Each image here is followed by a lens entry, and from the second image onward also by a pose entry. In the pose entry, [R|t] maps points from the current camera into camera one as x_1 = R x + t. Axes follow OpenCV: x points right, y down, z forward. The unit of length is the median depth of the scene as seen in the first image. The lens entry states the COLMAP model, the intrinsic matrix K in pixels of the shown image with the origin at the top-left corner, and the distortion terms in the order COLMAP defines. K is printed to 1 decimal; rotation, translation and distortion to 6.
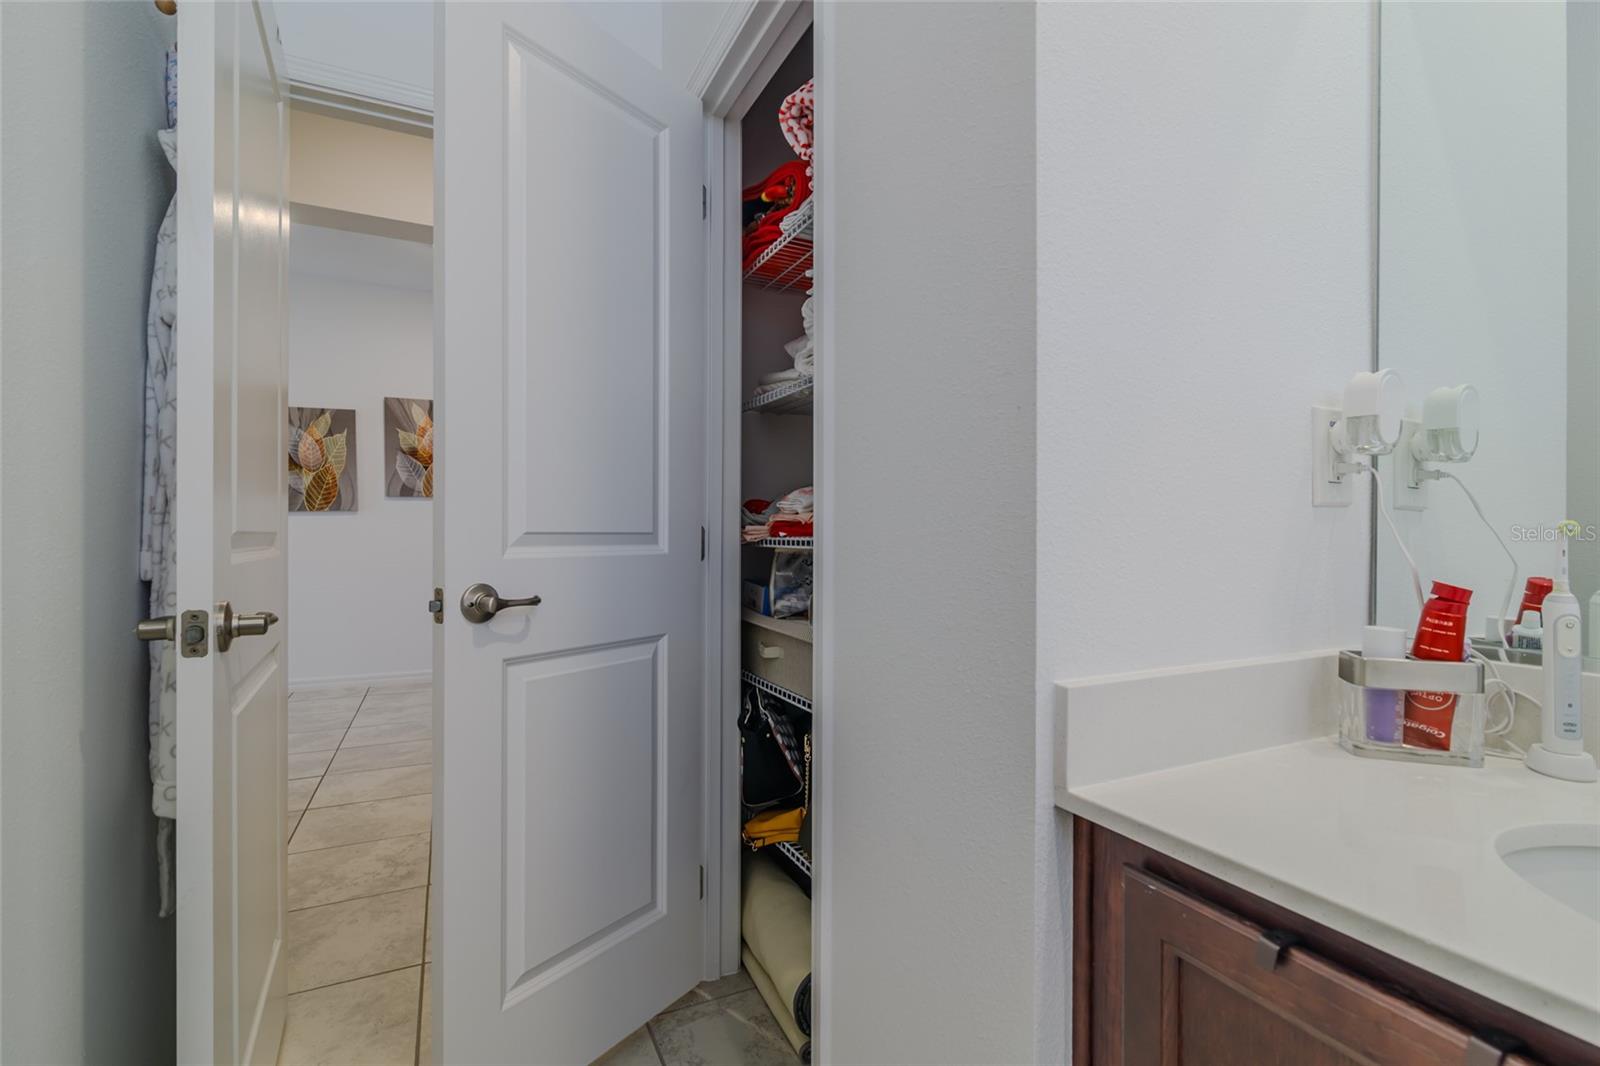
lens RADIAL K [[723.3, 0, 799.9], [0, 723.3, 541.4], [0, 0, 1]] dist [-0.000537, 0.000212]
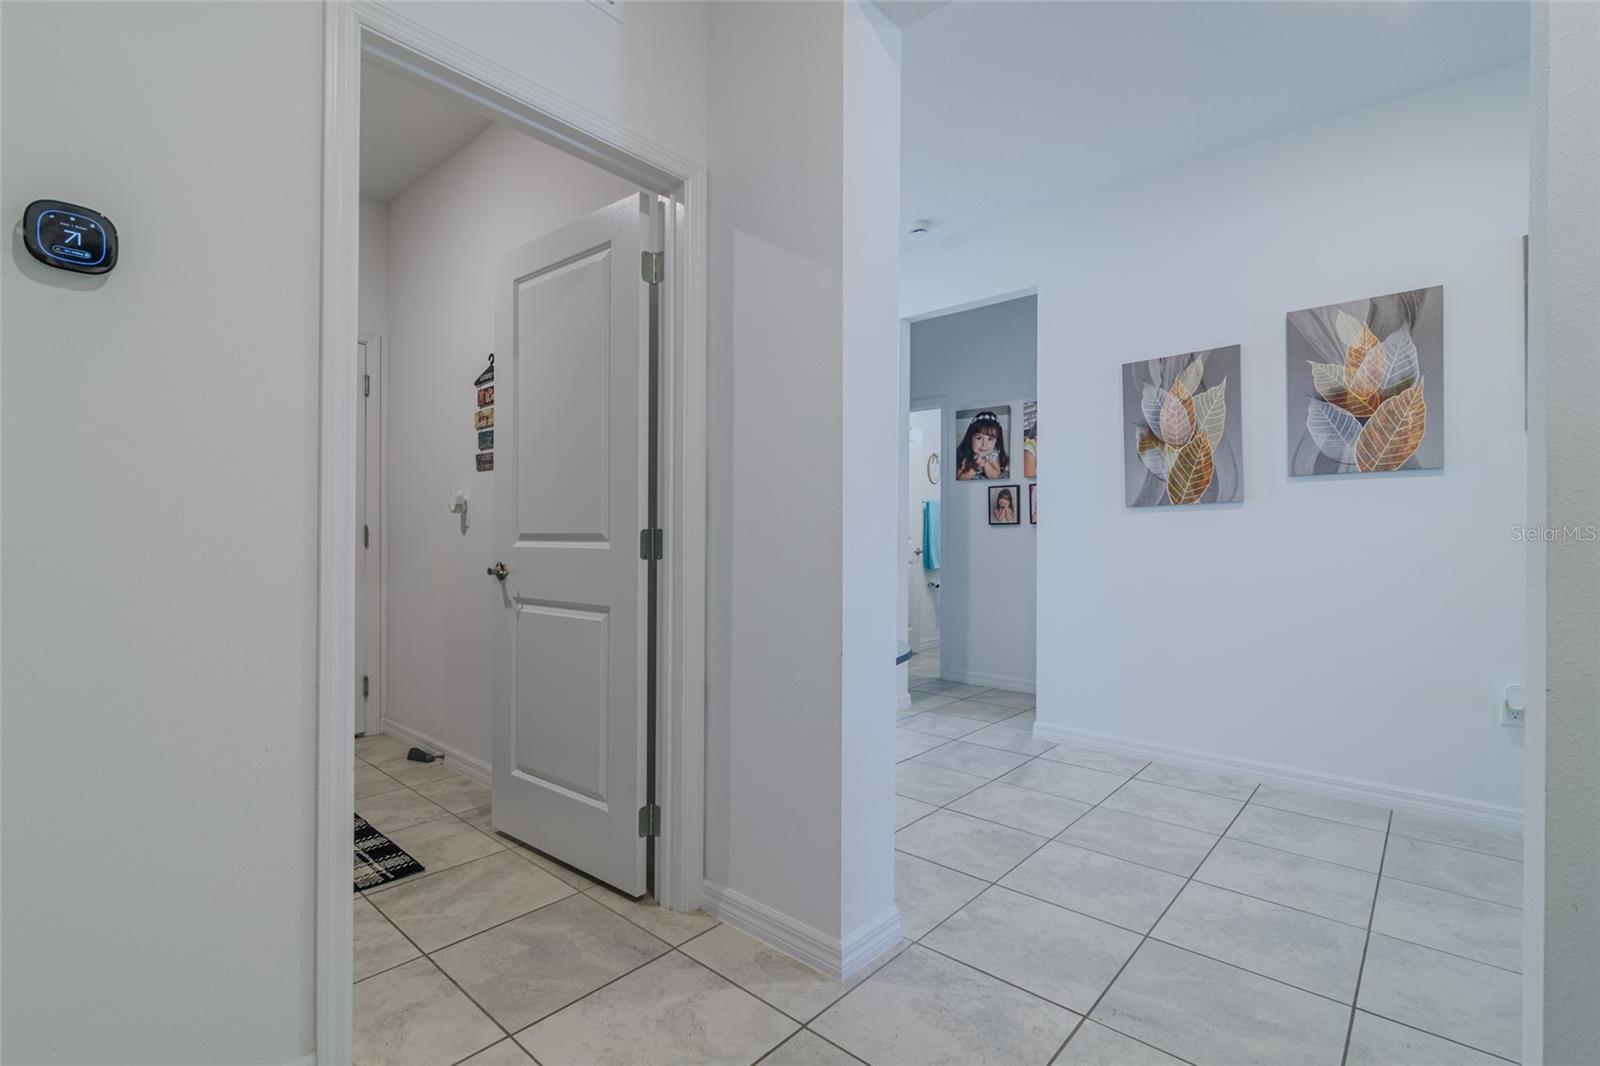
lens RADIAL K [[723.3, 0, 802.5], [0, 723.3, 534.5], [0, 0, 1]] dist [-0.000537, 0.000212]
pose [[0.381720, -0.002888, -0.924273, -0.172247], [-0.007972, 0.999948, -0.006418, -0.006523], [0.924244, 0.009818, 0.381677, 0.401999]]
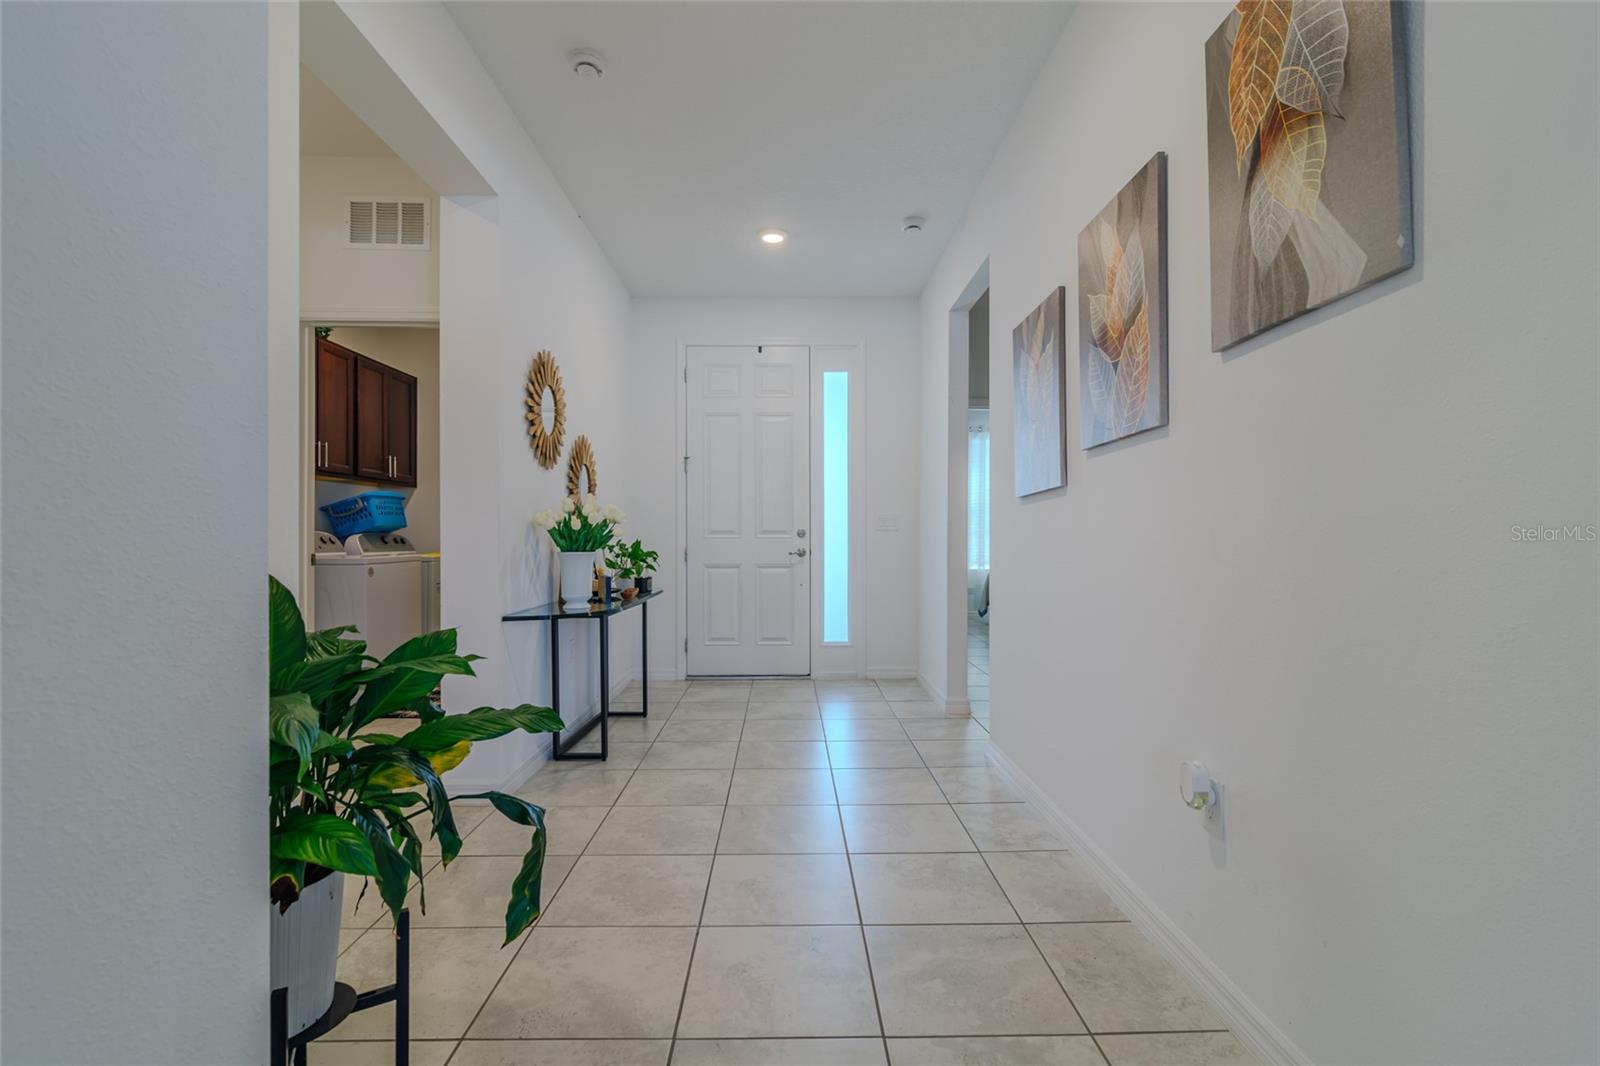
lens RADIAL K [[723.3, 0, 805.6], [0, 723.3, 538.6], [0, 0, 1]] dist [-0.000537, 0.000212]
pose [[-0.417081, -0.003785, -0.908861, -0.085874], [-0.005117, 0.999985, -0.001817, -0.005289], [0.908855, 0.003893, -0.417095, 1.056599]]
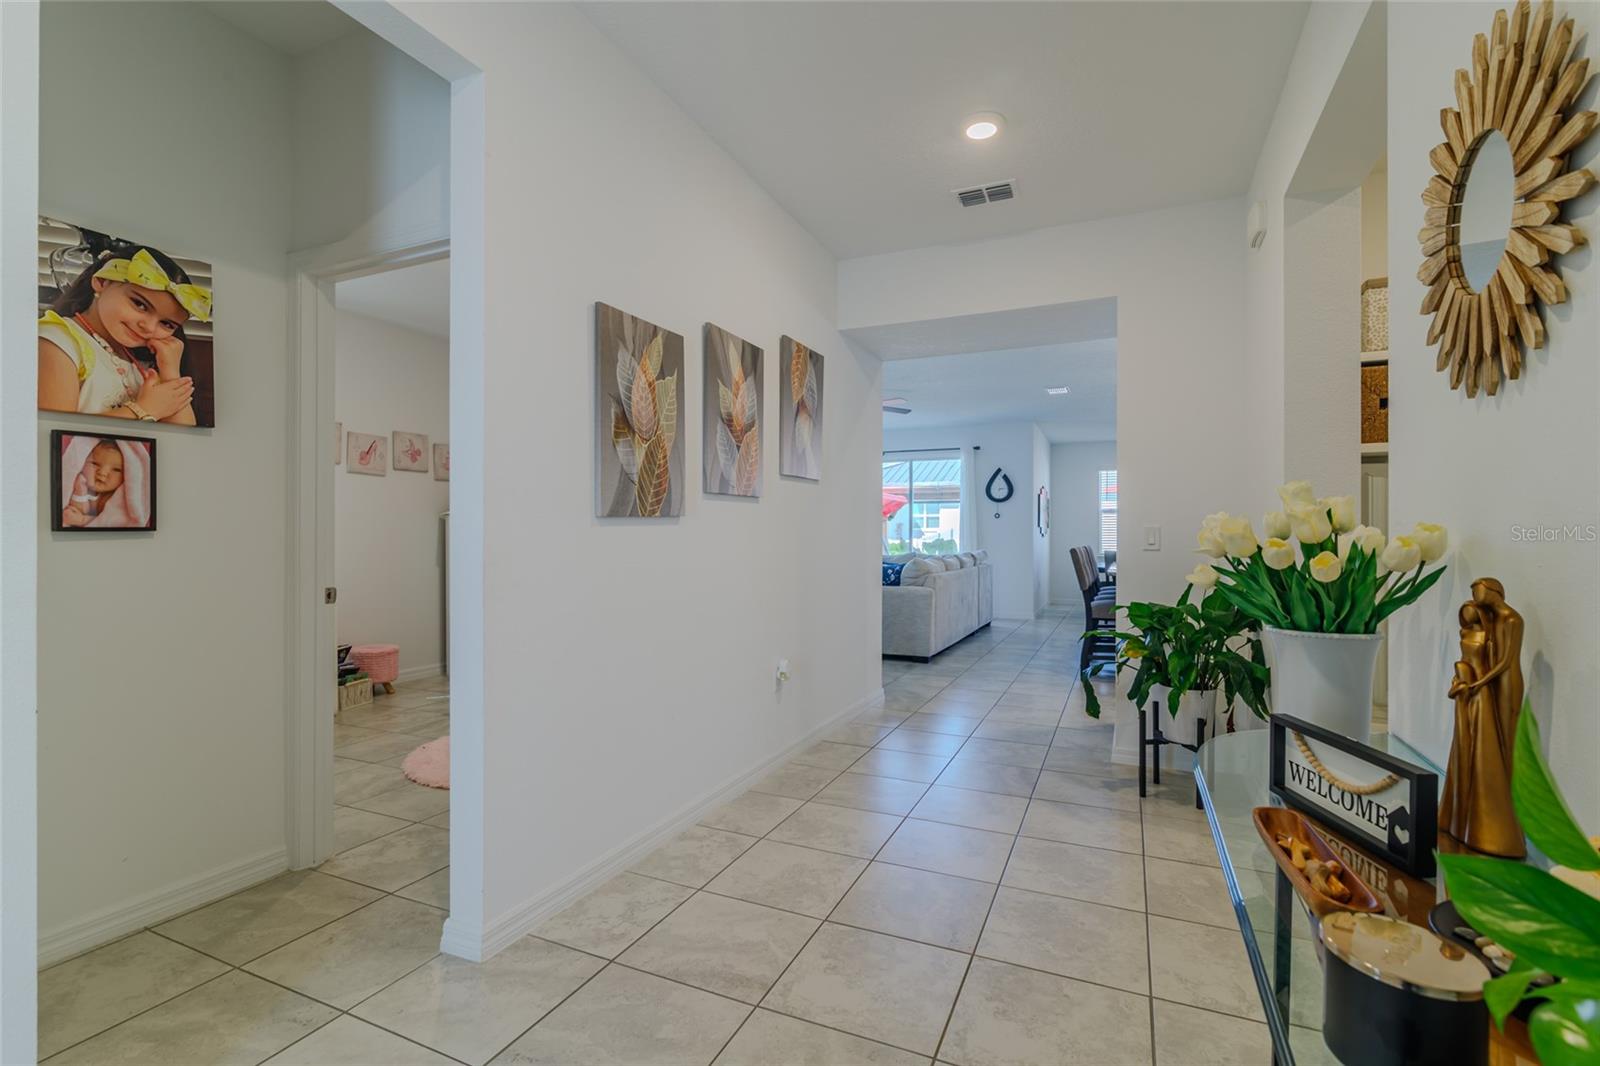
lens RADIAL K [[723.3, 0, 798.1], [0, 723.3, 538.7], [0, 0, 1]] dist [-0.000537, 0.000212]
pose [[0.771751, 0.000514, 0.635925, -0.907891], [0.000470, 0.999999, -0.001380, -0.025033], [-0.635925, 0.001364, 0.771750, 0.515146]]
